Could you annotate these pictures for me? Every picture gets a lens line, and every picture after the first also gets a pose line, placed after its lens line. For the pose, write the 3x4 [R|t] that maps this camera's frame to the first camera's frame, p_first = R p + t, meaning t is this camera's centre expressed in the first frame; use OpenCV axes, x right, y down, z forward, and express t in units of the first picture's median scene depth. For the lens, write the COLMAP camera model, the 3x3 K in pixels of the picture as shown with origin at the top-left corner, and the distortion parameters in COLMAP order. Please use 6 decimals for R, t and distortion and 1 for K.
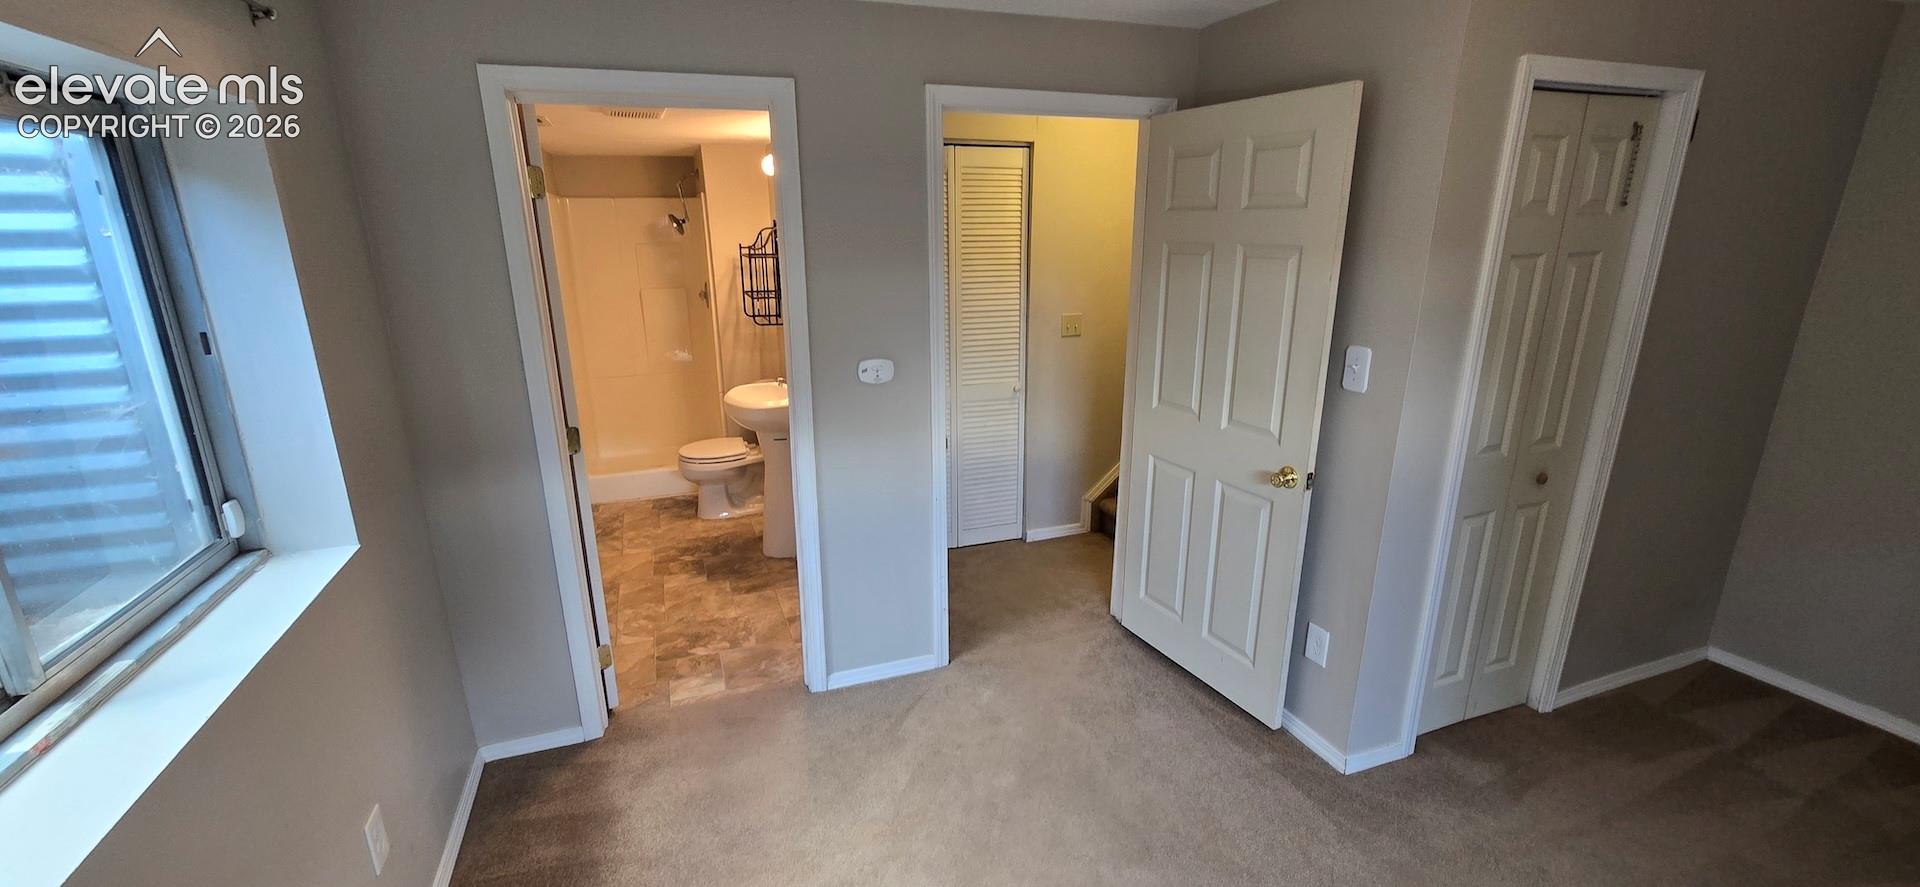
lens RADIAL K [[796.6, 0, 960.0], [0, 796.6, 443.5], [0, 0, 1]] dist [0.000972, 0.000021]
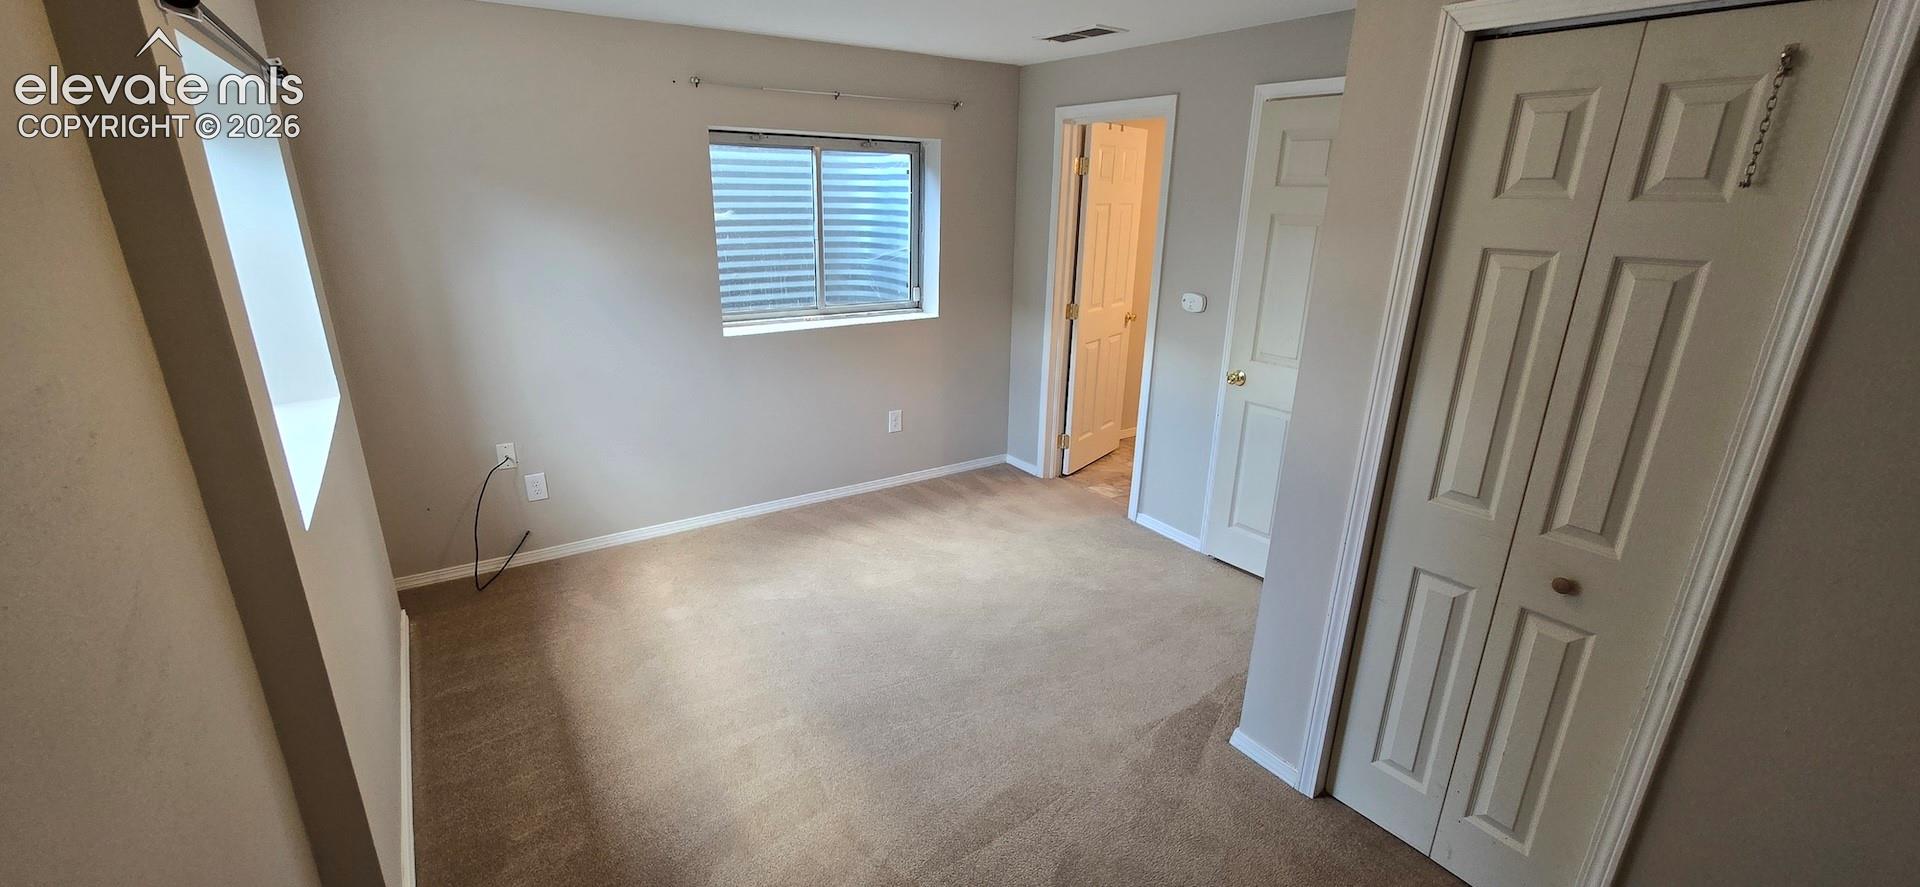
lens RADIAL K [[796.6, 0, 960.0], [0, 796.6, 443.5], [0, 0, 1]] dist [0.000972, 0.000021]
pose [[0.237330, 0.312262, -0.919874, 1.194066], [-0.286072, 0.927403, 0.241010, -0.087263], [0.928352, 0.205951, 0.309430, 0.275923]]
